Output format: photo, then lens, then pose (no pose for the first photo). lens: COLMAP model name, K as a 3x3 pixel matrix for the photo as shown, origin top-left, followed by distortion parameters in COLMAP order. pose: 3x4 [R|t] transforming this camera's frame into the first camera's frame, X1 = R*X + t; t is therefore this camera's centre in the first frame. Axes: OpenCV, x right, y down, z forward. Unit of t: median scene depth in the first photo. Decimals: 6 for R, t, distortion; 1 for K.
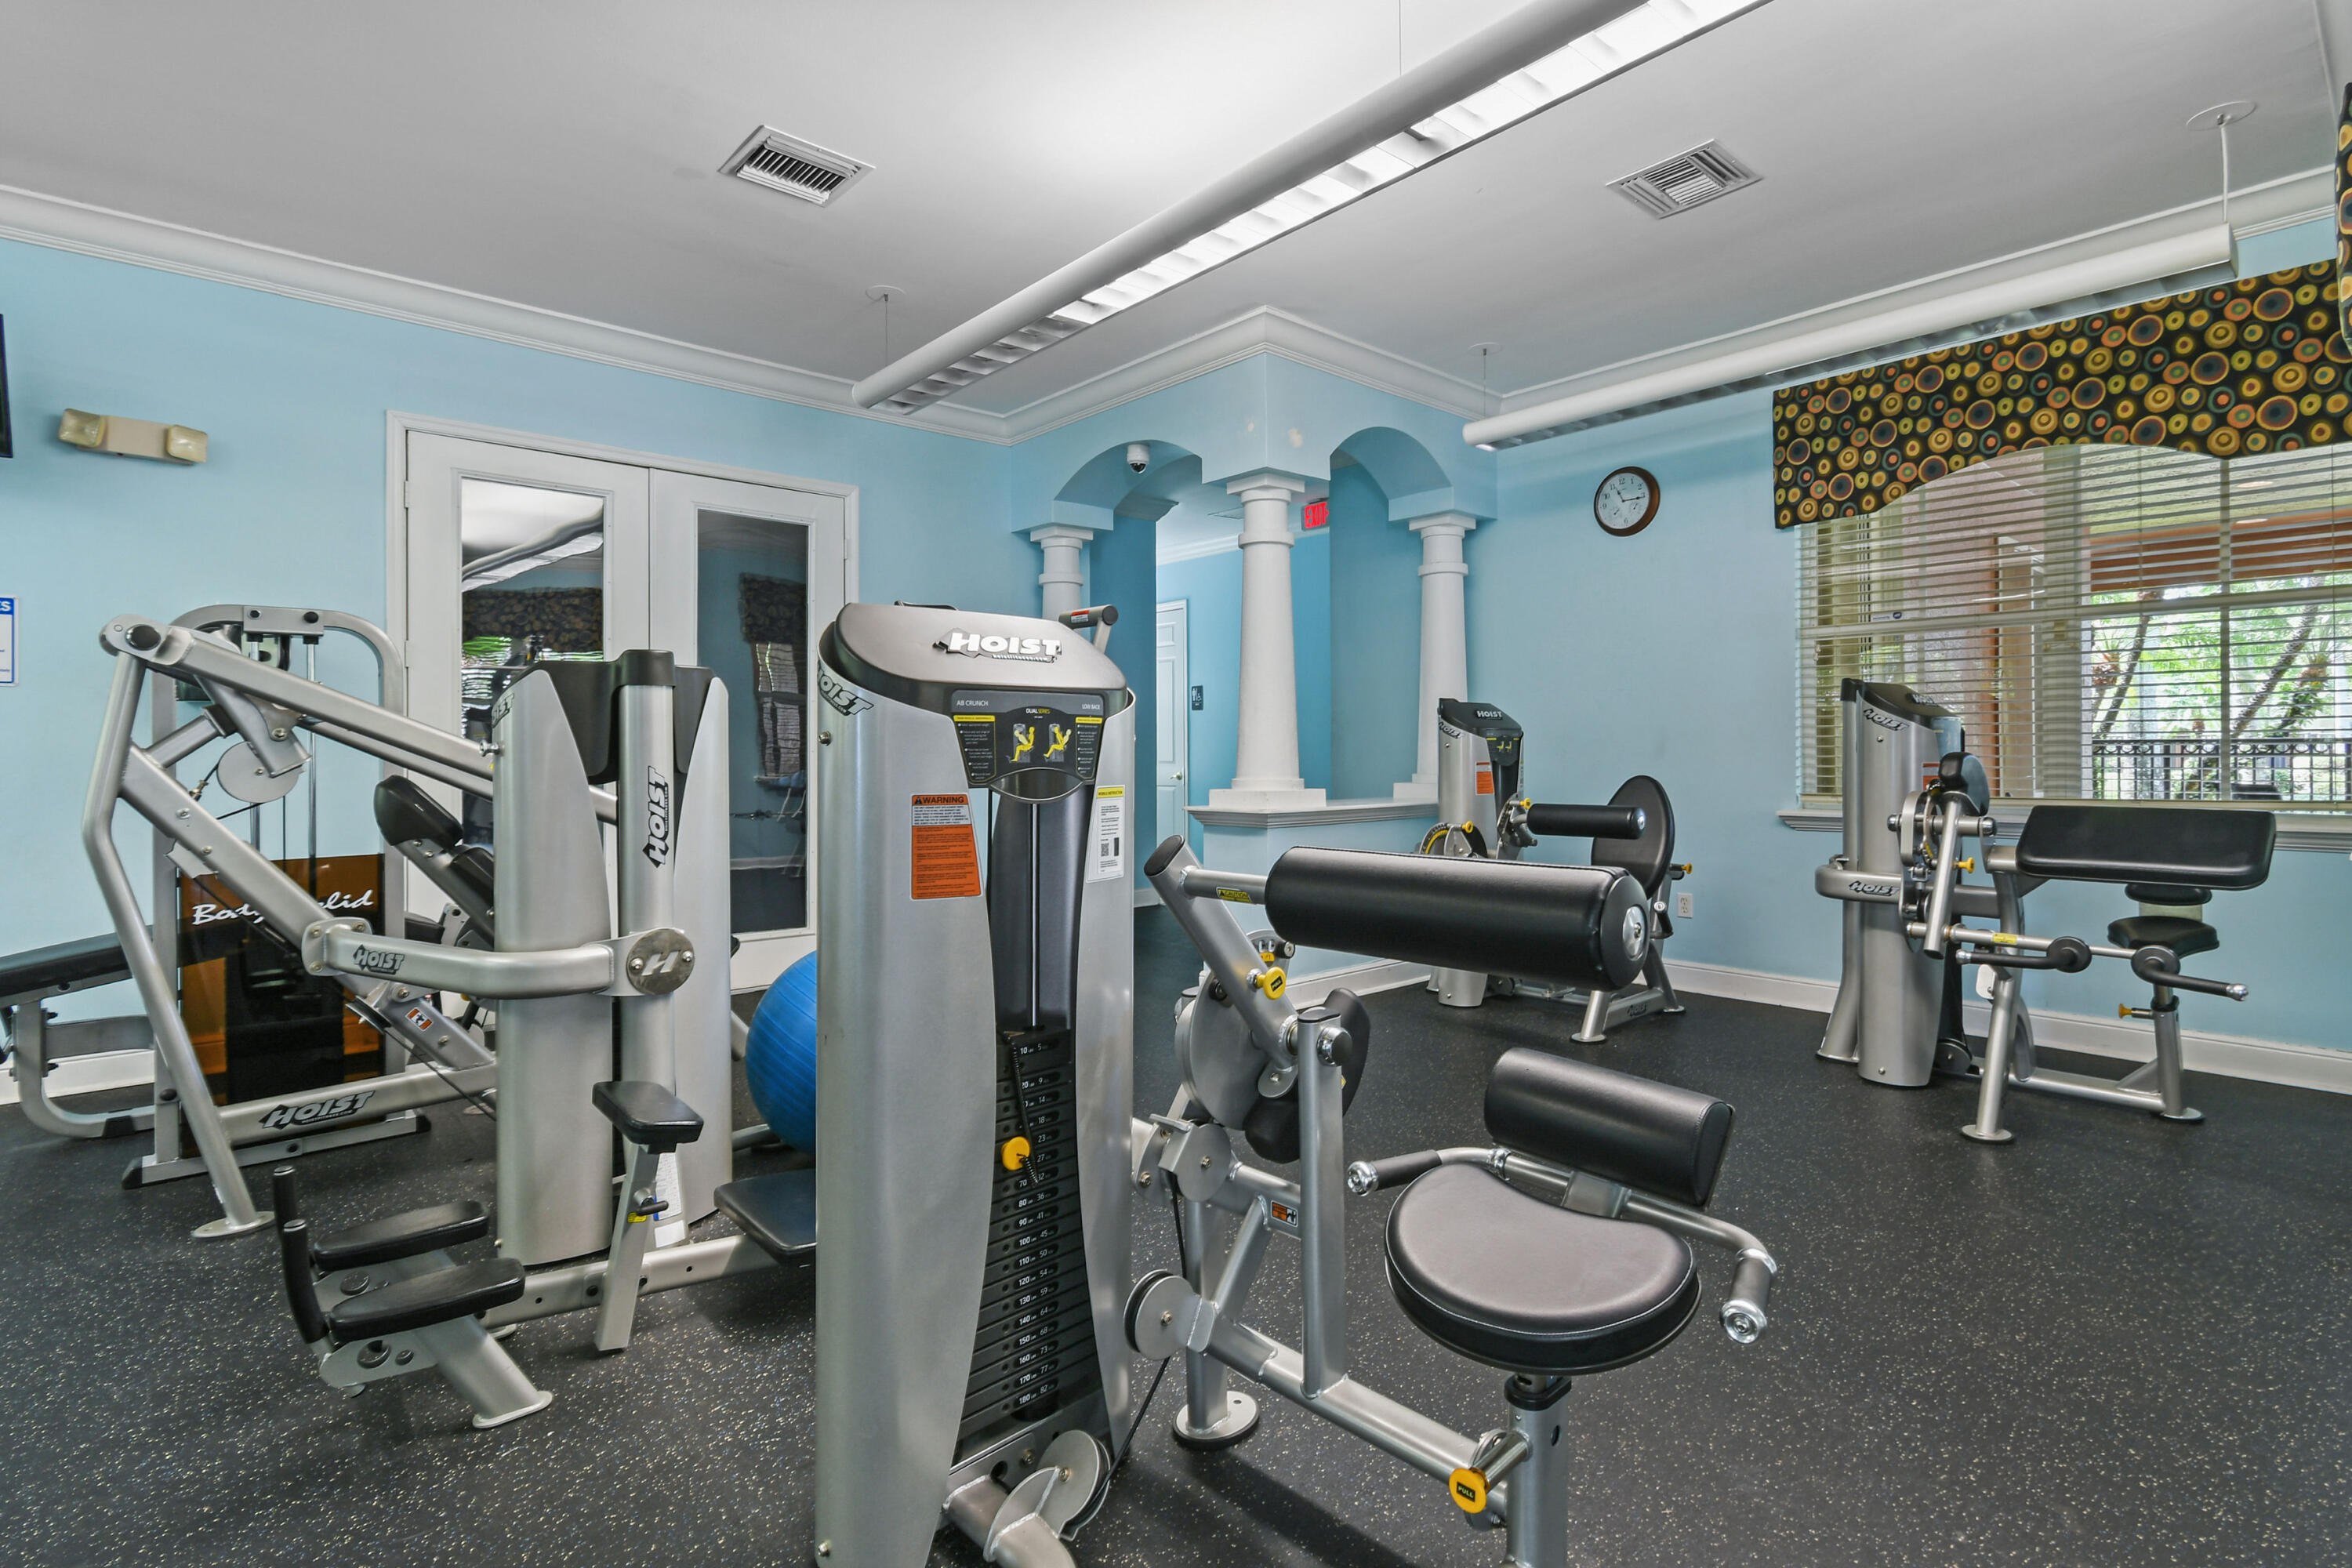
lens RADIAL K [[1110.2, 0, 1193.0], [0, 1110.2, 771.7], [0, 0, 1]] dist [-0.000381, -0.000821]
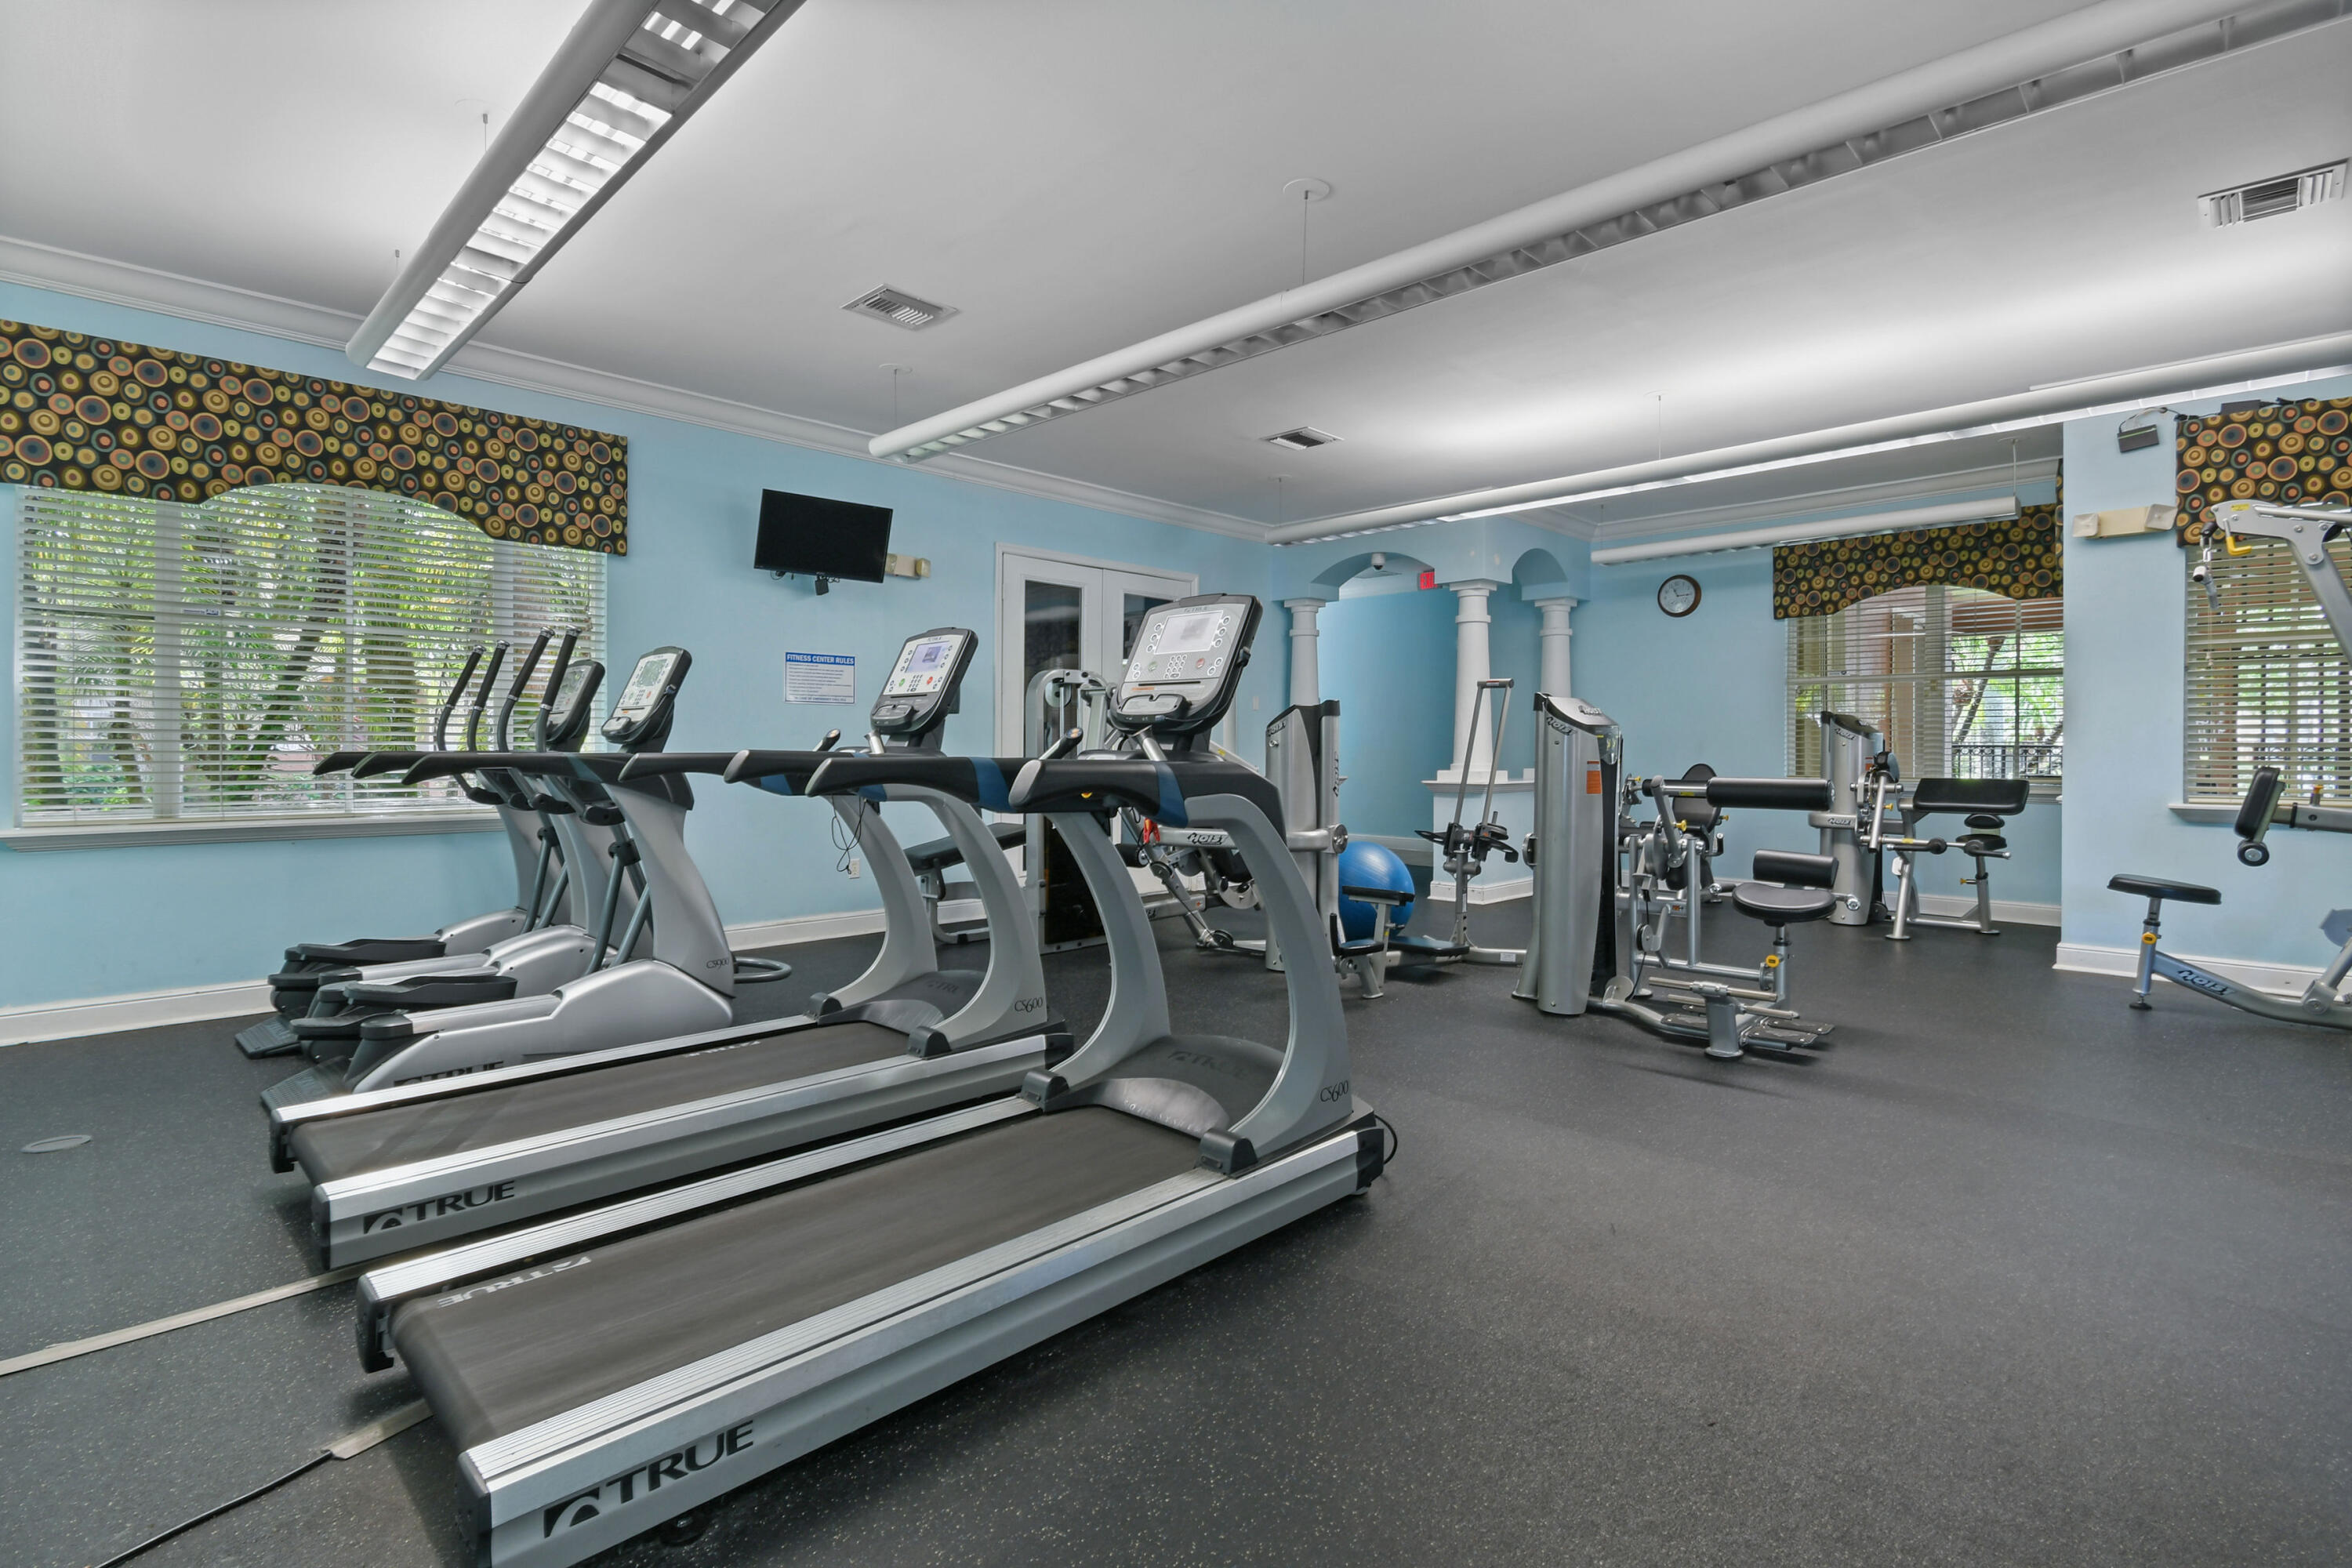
lens RADIAL K [[1110.2, 0, 1164.2], [0, 1110.2, 769.4], [0, 0, 1]] dist [-0.000381, -0.000821]
pose [[0.998069, 0.008131, 0.061585, -0.618778], [-0.008274, 0.999964, 0.002072, 0.018125], [-0.061565, -0.002577, 0.998100, -0.776784]]
